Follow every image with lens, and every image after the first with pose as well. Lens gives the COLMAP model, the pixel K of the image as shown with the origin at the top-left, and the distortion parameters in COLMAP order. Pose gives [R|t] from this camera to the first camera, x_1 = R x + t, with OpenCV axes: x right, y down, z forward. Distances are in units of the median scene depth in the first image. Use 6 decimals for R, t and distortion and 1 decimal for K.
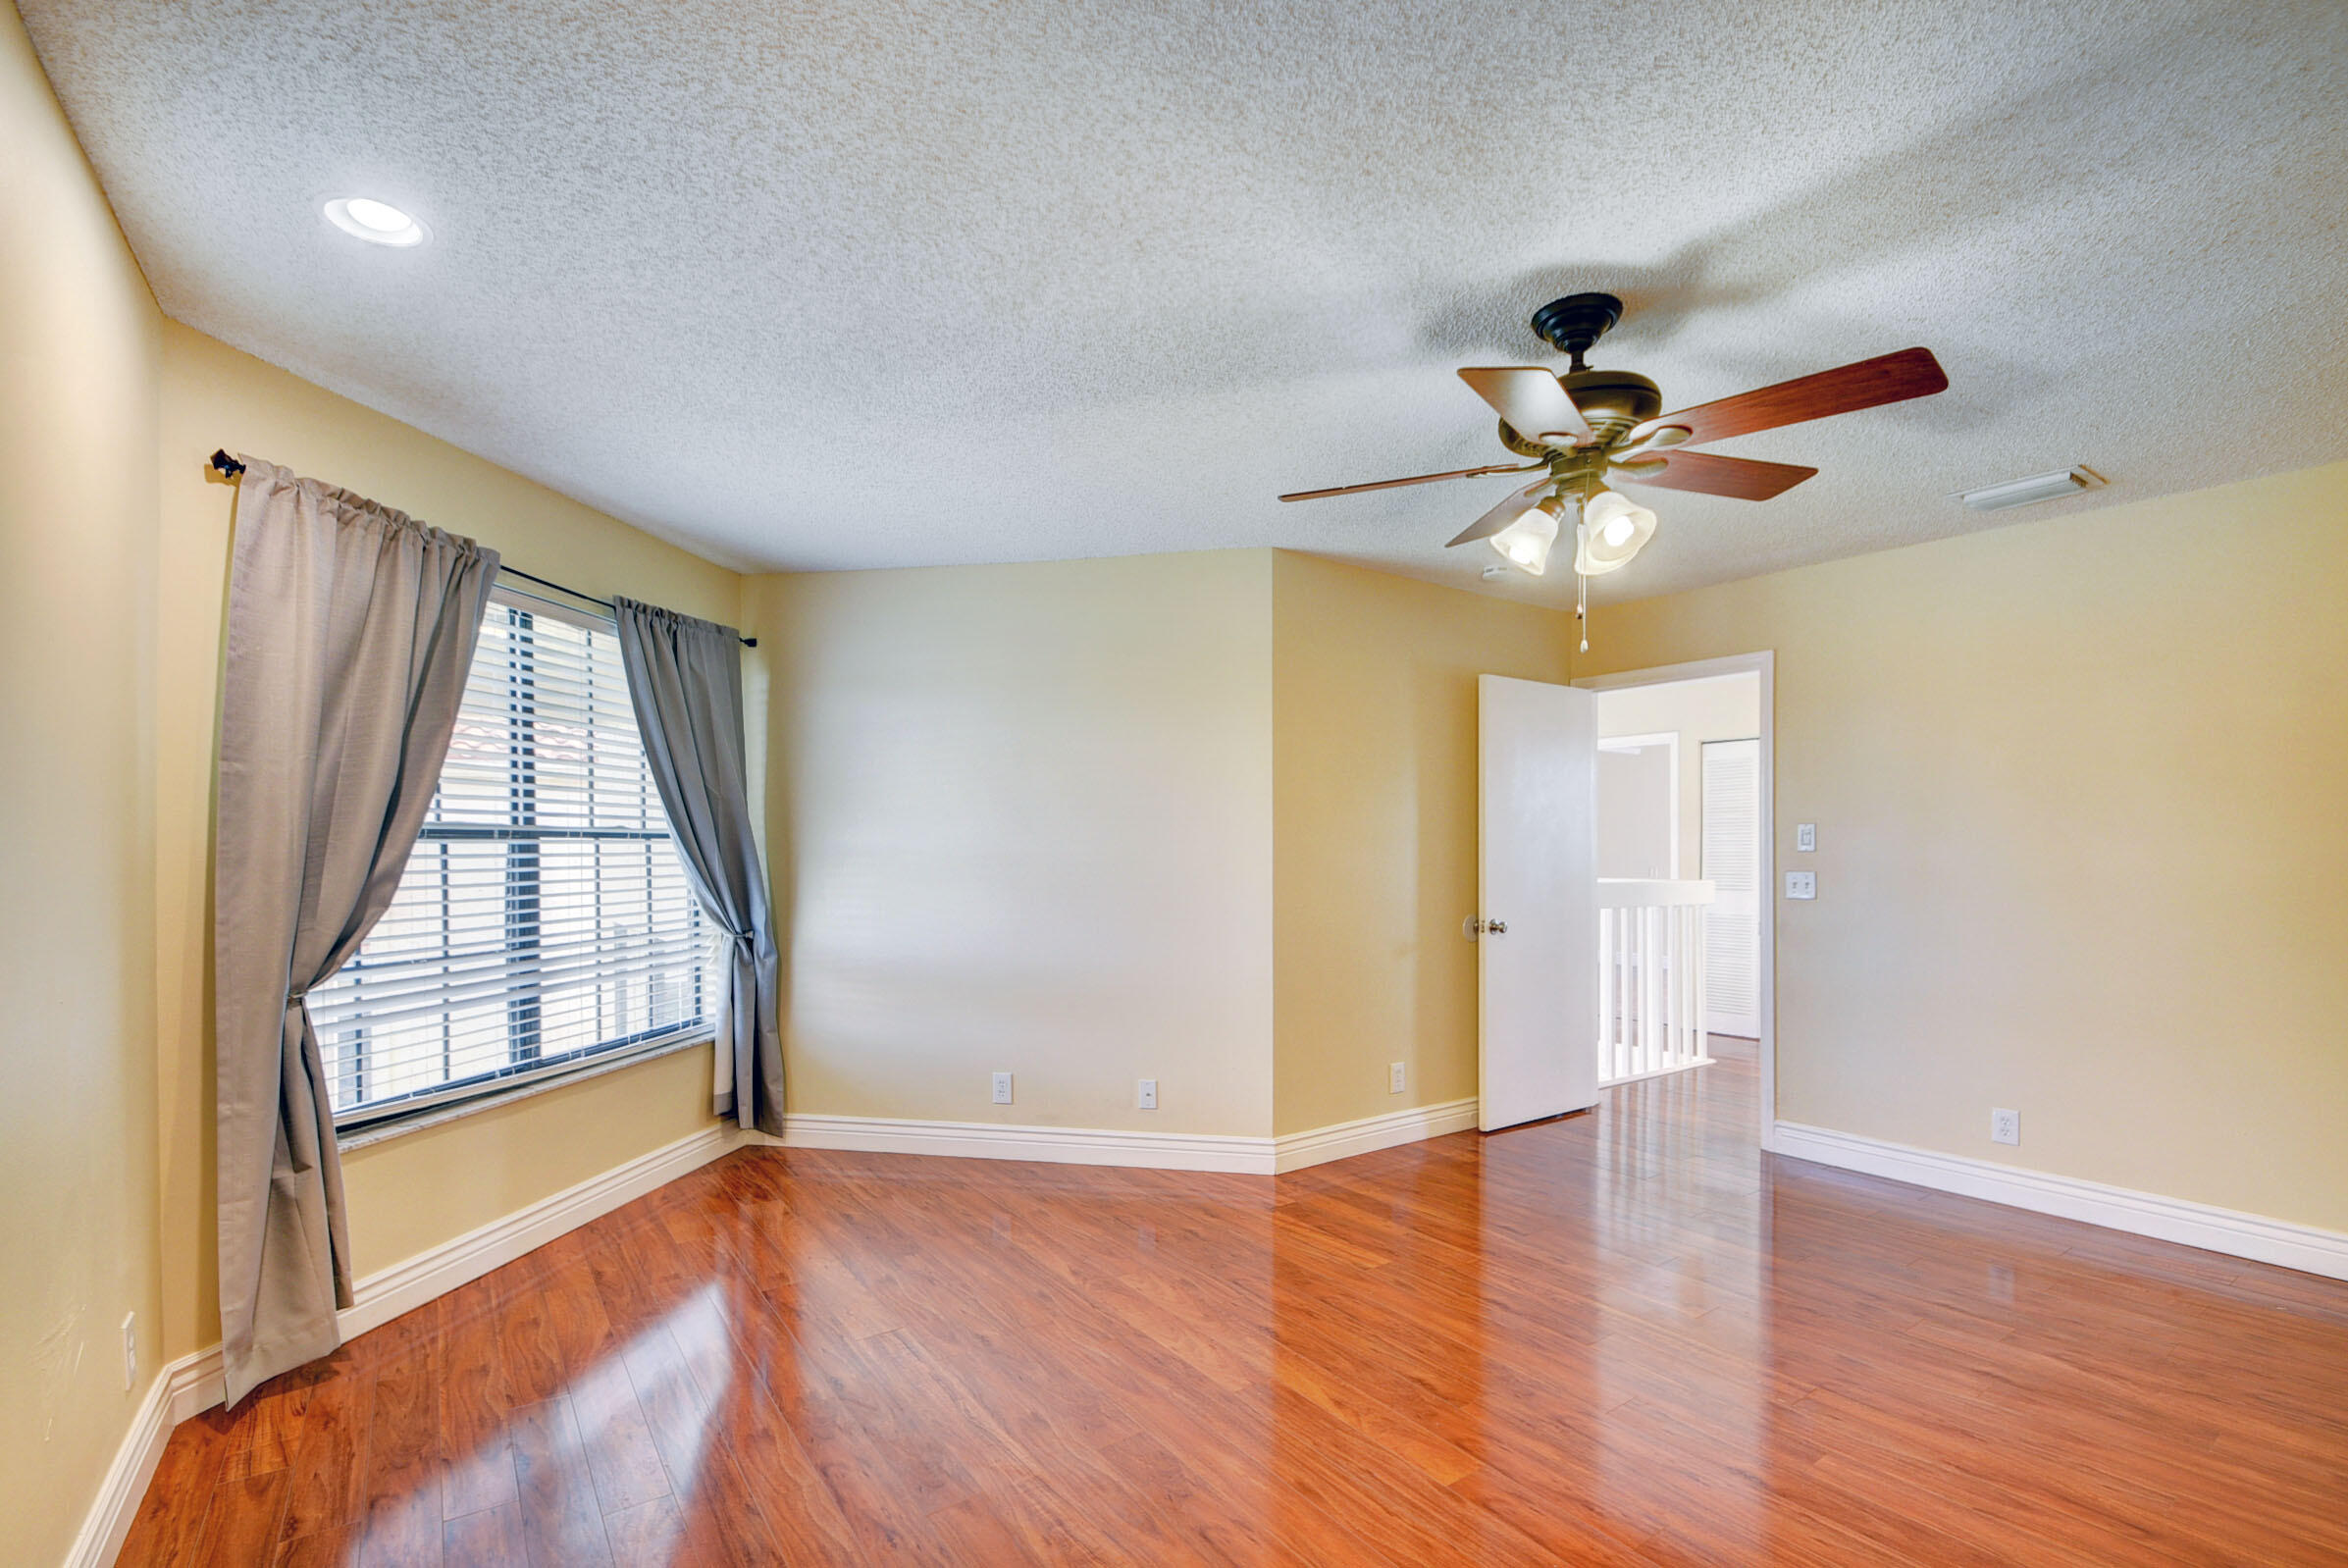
lens RADIAL K [[1036.2, 0, 1157.9], [0, 1036.2, 846.6], [0, 0, 1]] dist [0.011175, -0.014794]
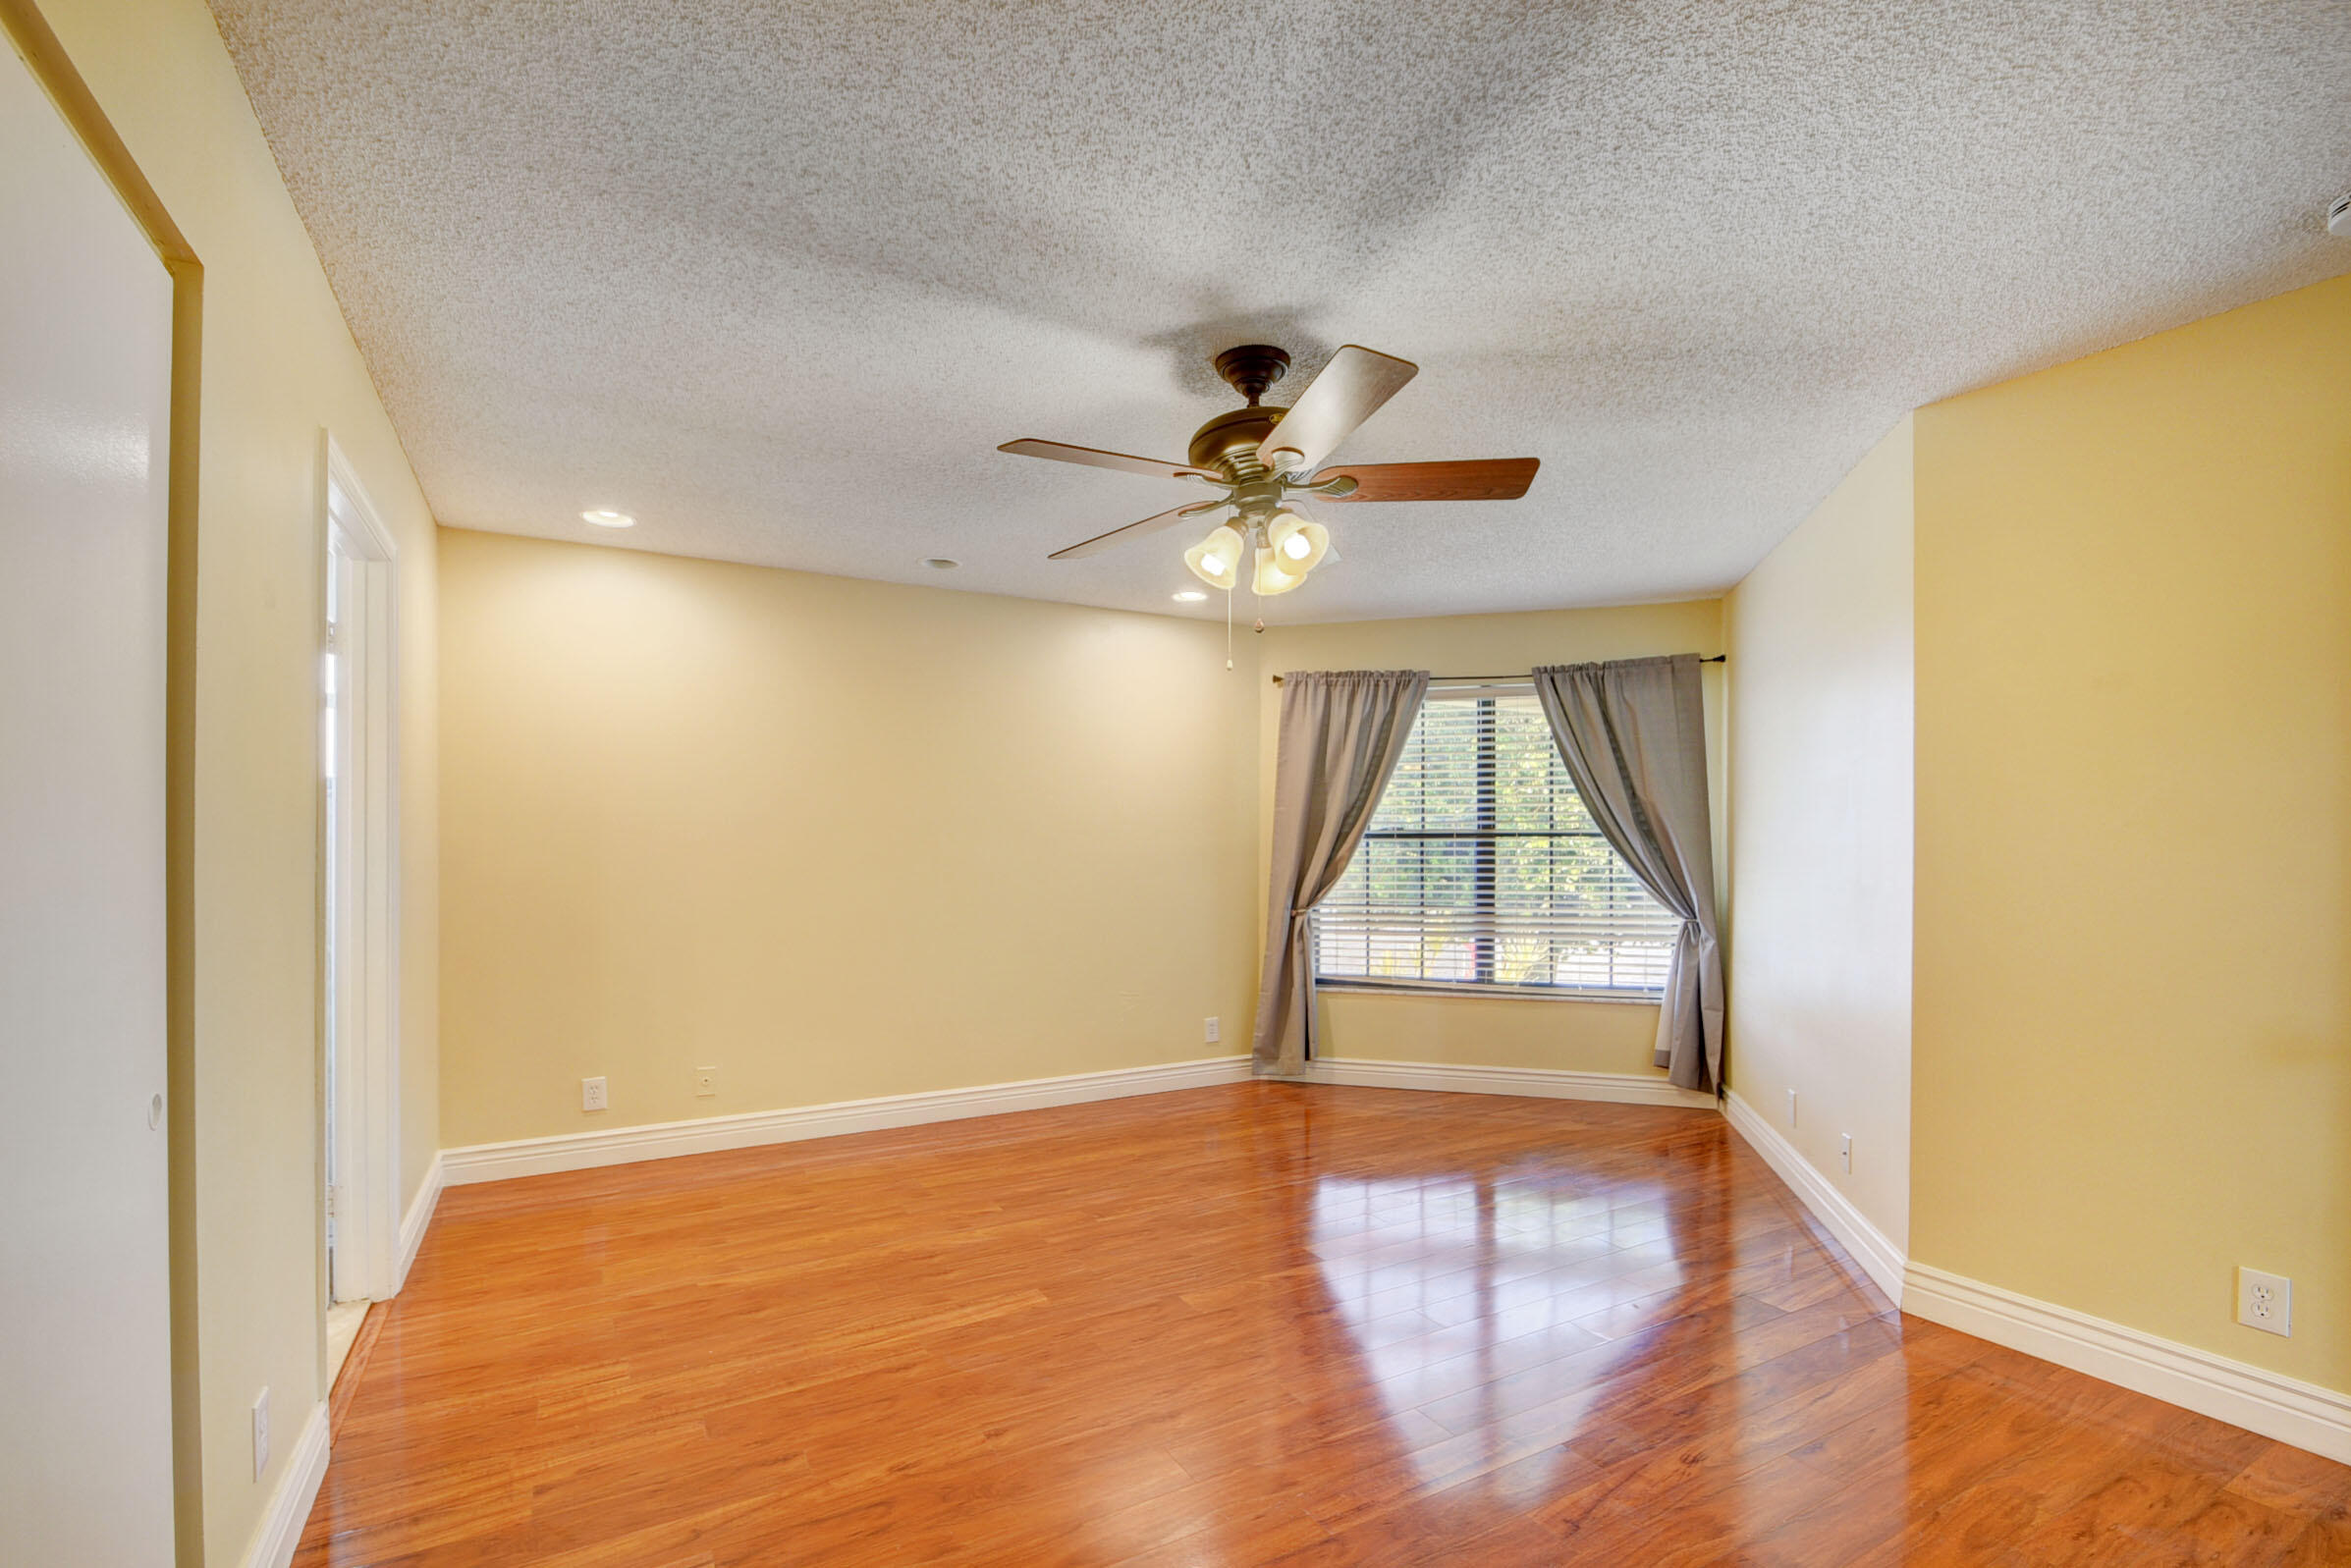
lens RADIAL K [[1037.4, 0, 1159.4], [0, 1037.4, 846.7], [0, 0, 1]] dist [0.011175, -0.014794]
pose [[-0.094755, 0.003208, -0.995495, 1.003128], [-0.000842, 0.999994, 0.003302, 0.000590], [0.995500, 0.001151, -0.094752, 0.658204]]
